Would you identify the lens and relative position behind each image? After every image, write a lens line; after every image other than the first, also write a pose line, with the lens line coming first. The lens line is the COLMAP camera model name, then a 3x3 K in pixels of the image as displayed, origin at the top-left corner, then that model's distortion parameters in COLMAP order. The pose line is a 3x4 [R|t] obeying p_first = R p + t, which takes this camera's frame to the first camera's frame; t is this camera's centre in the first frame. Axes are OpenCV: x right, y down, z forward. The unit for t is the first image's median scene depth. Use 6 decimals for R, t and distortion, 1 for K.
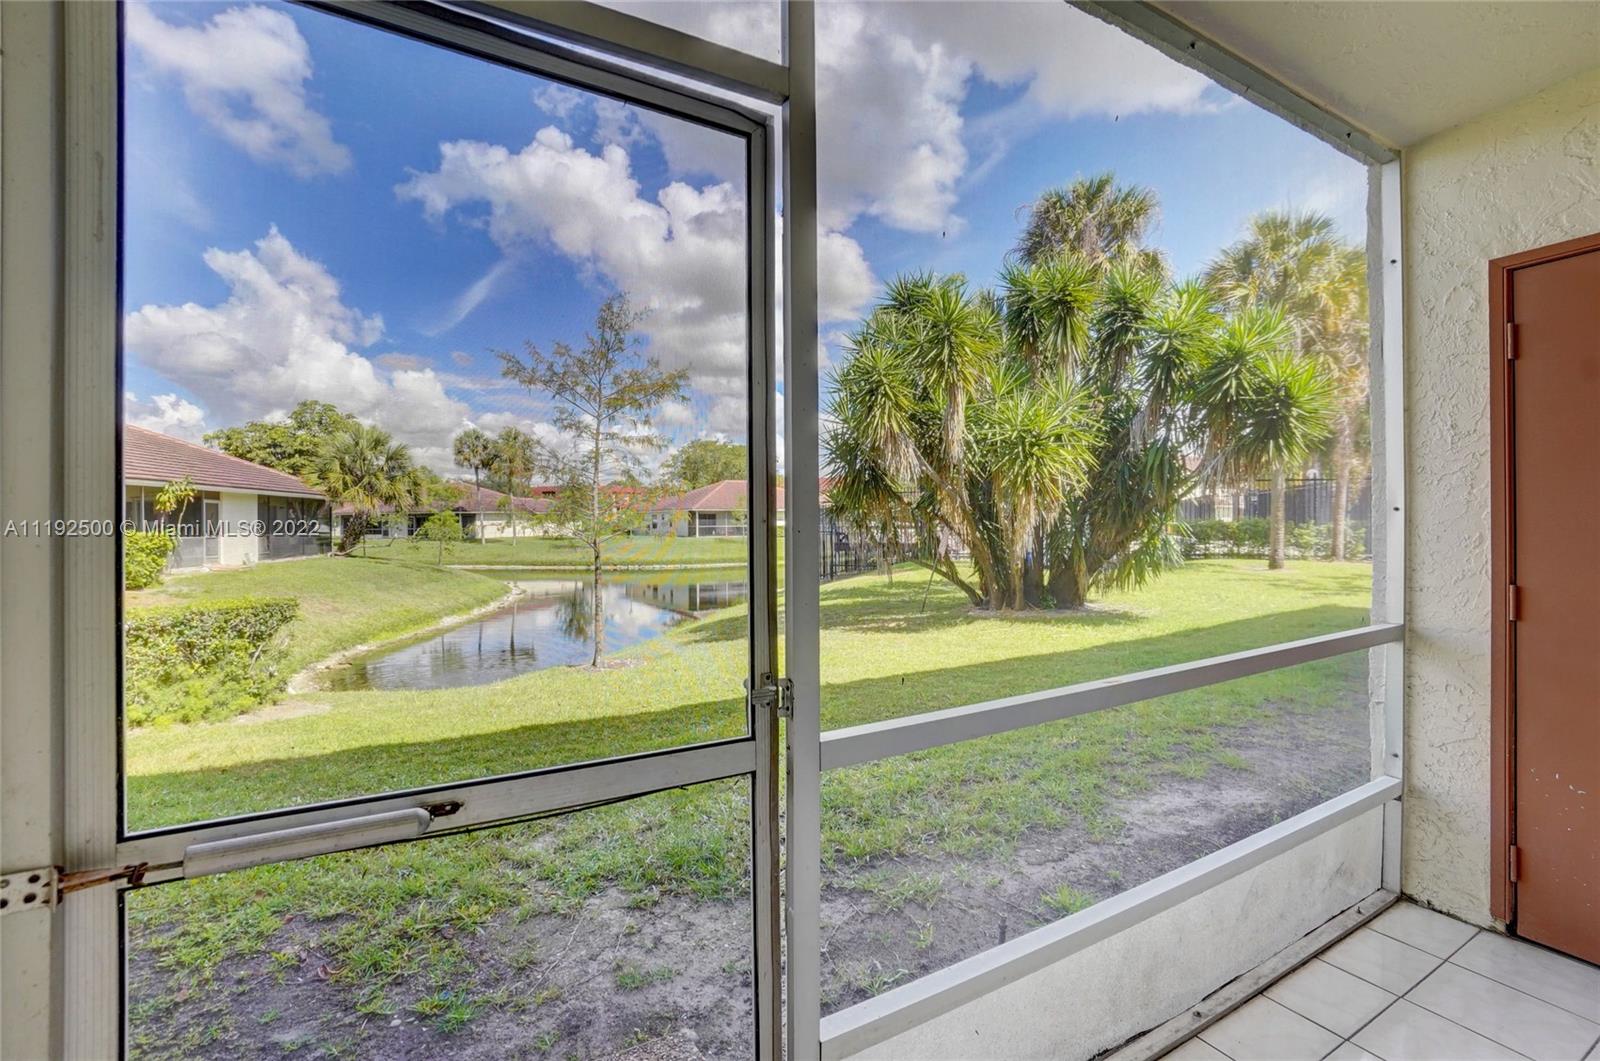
lens RADIAL K [[693.2, 0, 816.3], [0, 693.2, 504.0], [0, 0, 1]] dist [-0.018348, -0.000053]
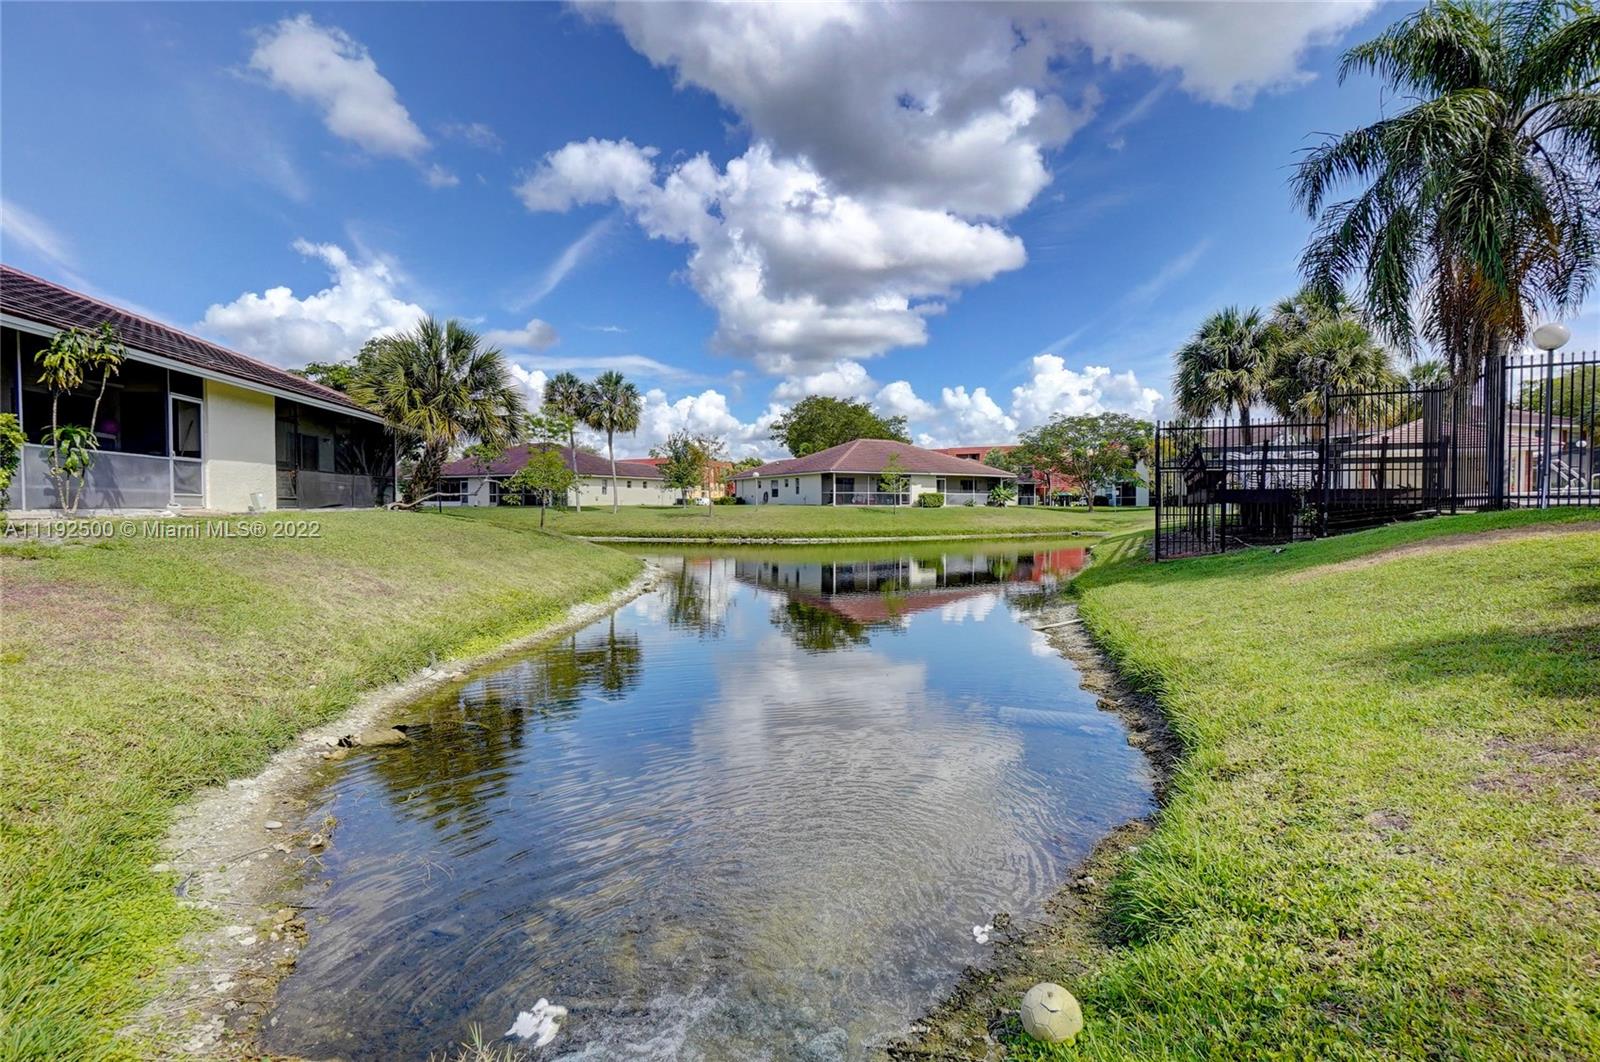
lens RADIAL K [[693.2, 0, 816.3], [0, 693.2, 504.5], [0, 0, 1]] dist [-0.018348, -0.000053]
pose [[0.996377, 0.008396, -0.084628, -0.139173], [-0.006475, 0.999716, 0.022945, 0.031374], [0.084797, -0.022314, 0.996148, 0.214200]]
